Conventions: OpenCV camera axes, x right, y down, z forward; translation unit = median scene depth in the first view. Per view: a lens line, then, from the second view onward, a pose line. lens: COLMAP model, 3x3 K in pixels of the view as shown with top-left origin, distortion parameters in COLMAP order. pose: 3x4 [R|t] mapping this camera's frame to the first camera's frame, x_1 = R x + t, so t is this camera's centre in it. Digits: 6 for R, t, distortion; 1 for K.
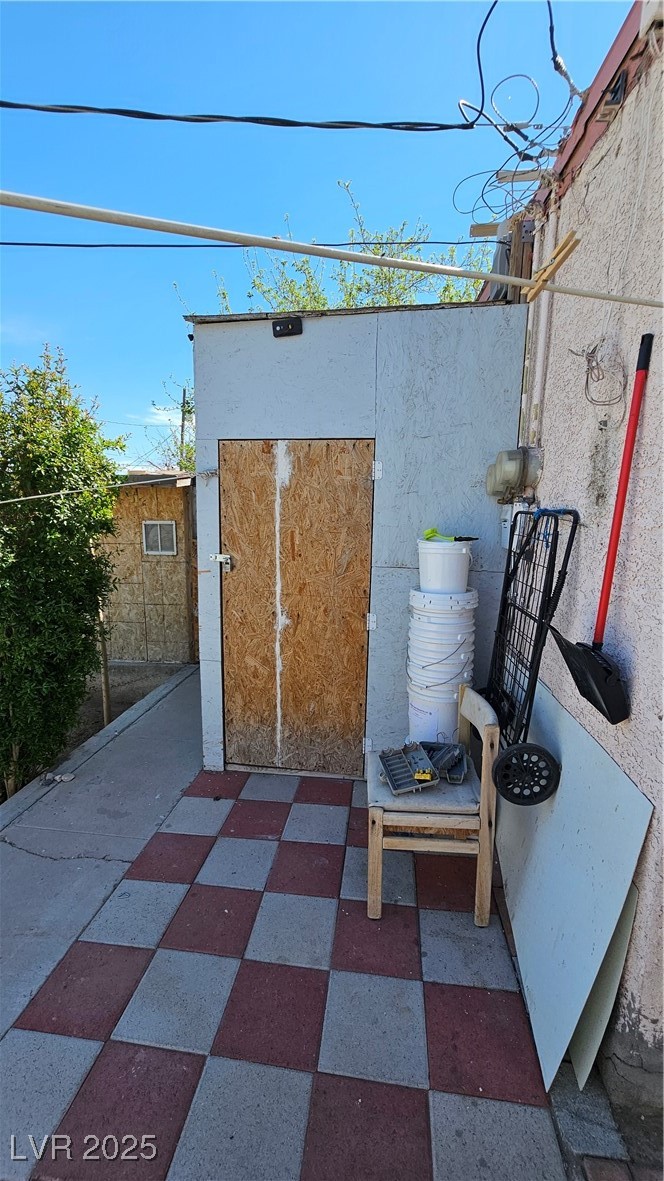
lens RADIAL K [[481.6, 0, 325.5], [0, 481.6, 587.5], [0, 0, 1]] dist [-0.000669, 0.000382]
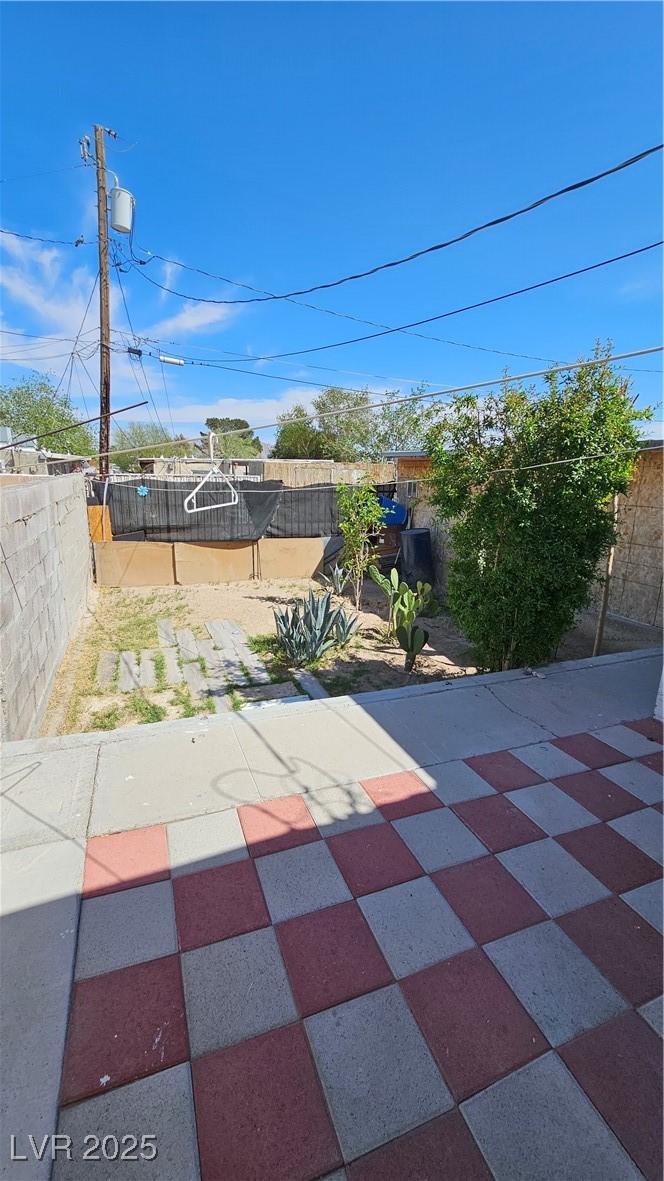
lens RADIAL K [[481.6, 0, 325.5], [0, 481.6, 587.5], [0, 0, 1]] dist [-0.000669, 0.000382]
pose [[0.483486, 0.211004, -0.849540, 0.282571], [-0.151435, 0.976041, 0.156240, 0.041877], [0.862154, 0.053110, 0.503856, -0.218549]]
